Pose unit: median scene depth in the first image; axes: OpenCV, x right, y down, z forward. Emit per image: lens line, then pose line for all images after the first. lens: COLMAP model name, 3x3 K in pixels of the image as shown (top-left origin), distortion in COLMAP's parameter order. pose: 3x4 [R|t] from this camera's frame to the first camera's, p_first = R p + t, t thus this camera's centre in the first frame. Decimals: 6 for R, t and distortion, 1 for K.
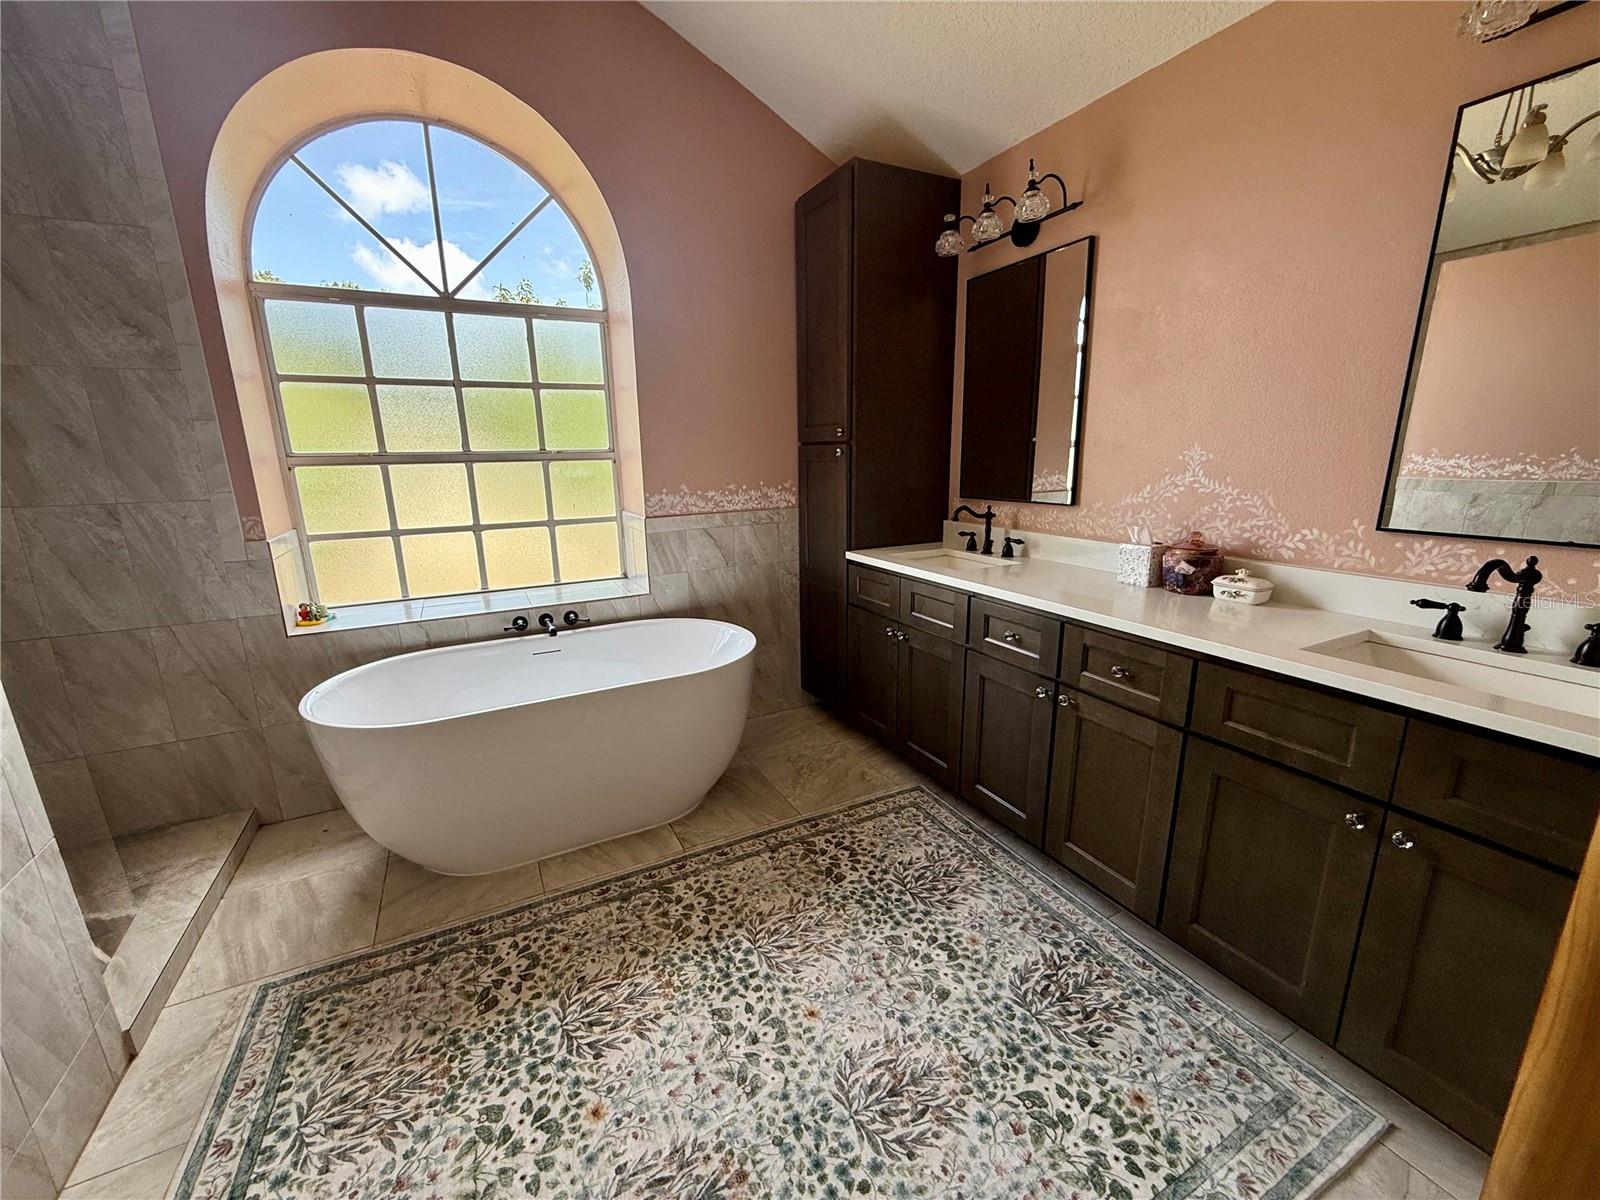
lens RADIAL K [[638.0, 0, 797.0], [0, 638.0, 602.3], [0, 0, 1]] dist [-0.001535, -0.000100]
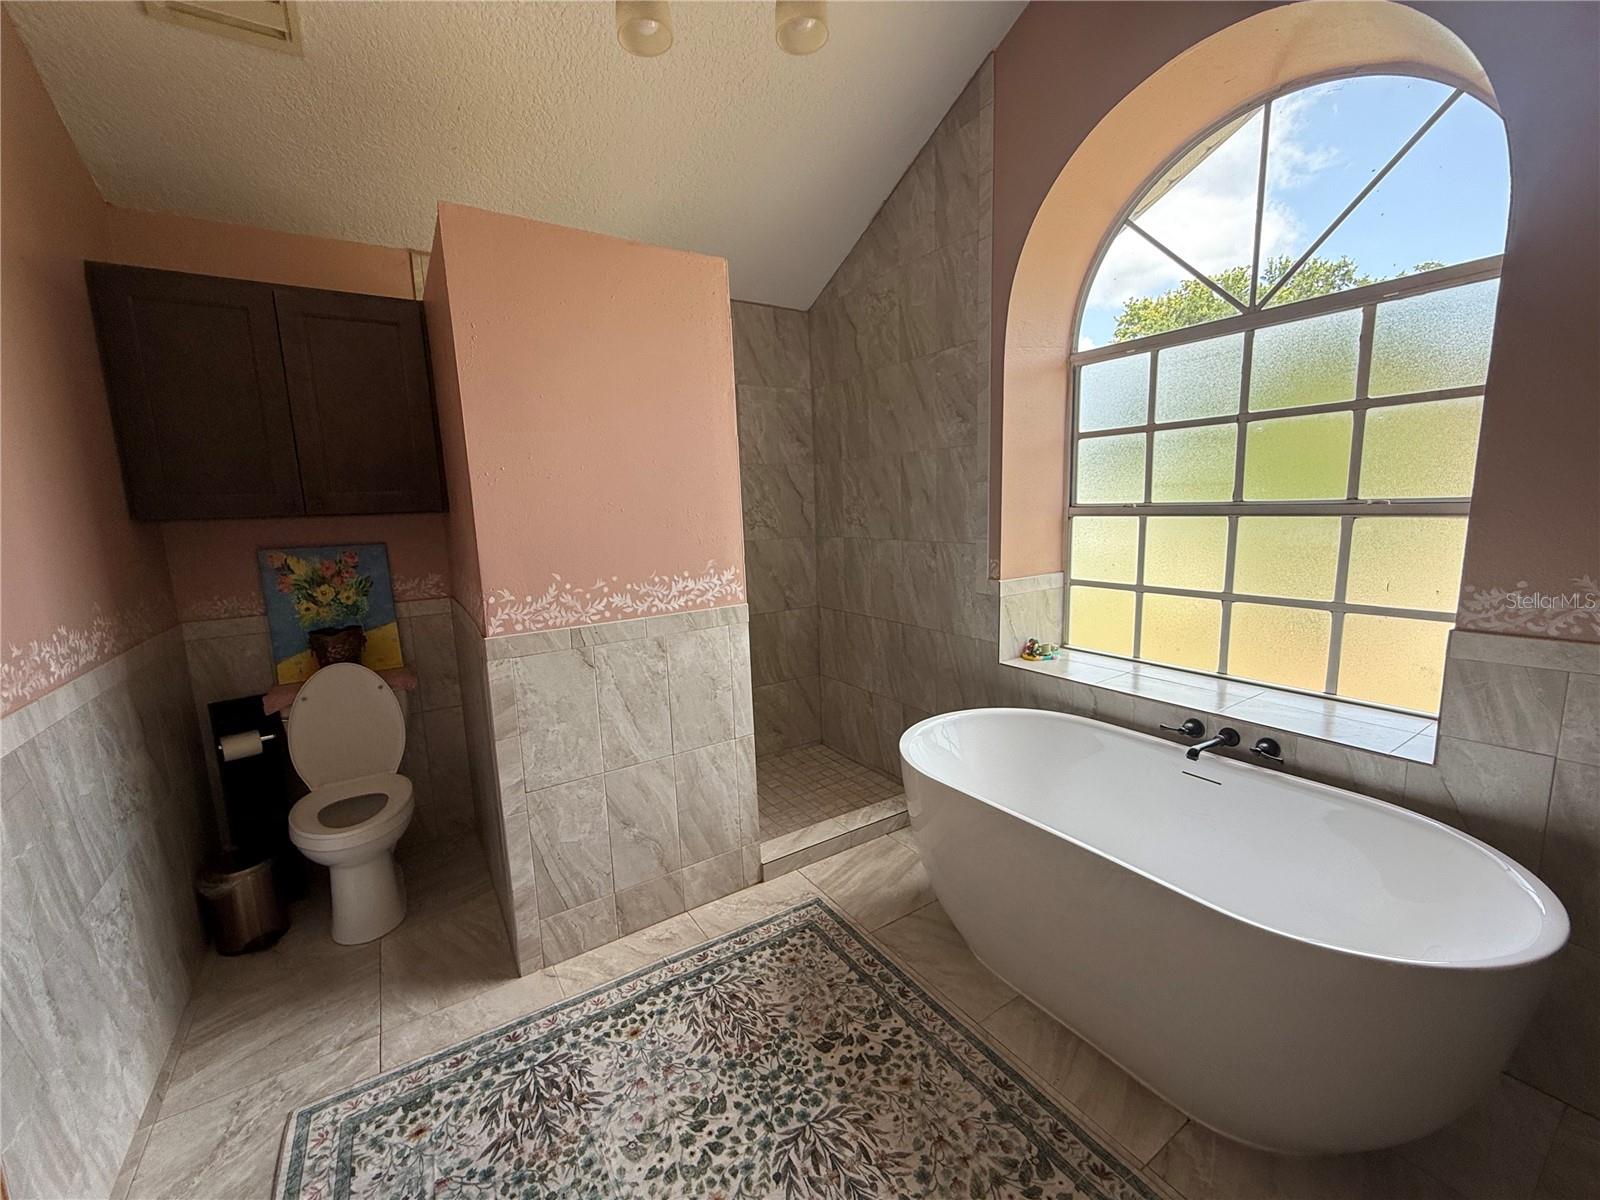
lens RADIAL K [[638.0, 0, 788.6], [0, 638.0, 601.5], [0, 0, 1]] dist [-0.001535, -0.000100]
pose [[0.087975, 0.165939, -0.982204, 0.350251], [-0.198750, 0.969125, 0.145927, -0.181158], [0.976094, 0.182376, 0.118240, 0.575242]]
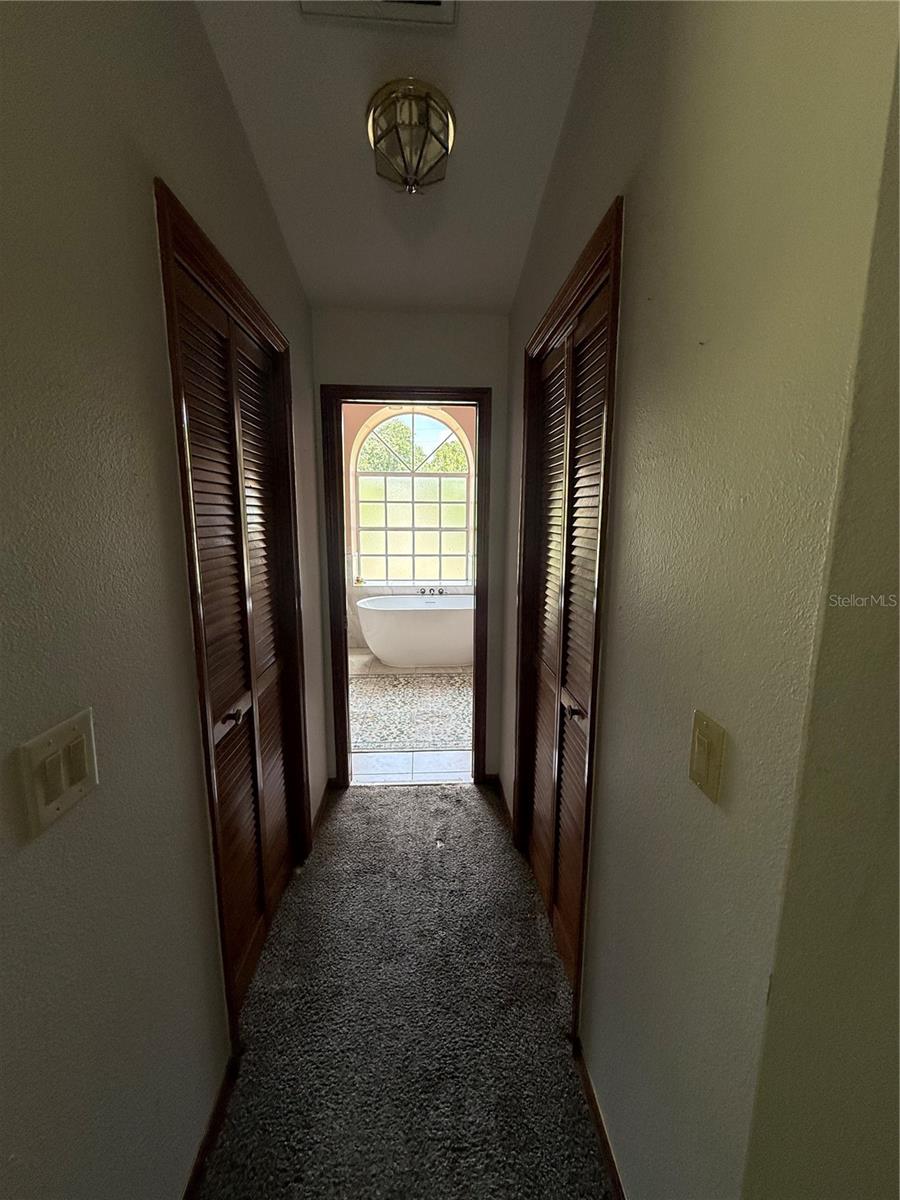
lens RADIAL K [[478.5, 0, 451.7], [0, 478.5, 598.3], [0, 0, 1]] dist [-0.001535, -0.000100]
pose [[0.913350, 0.090020, -0.397100, 0.675699], [-0.114936, 0.992593, -0.039344, 0.180975], [0.390617, 0.081576, 0.916932, -1.123034]]
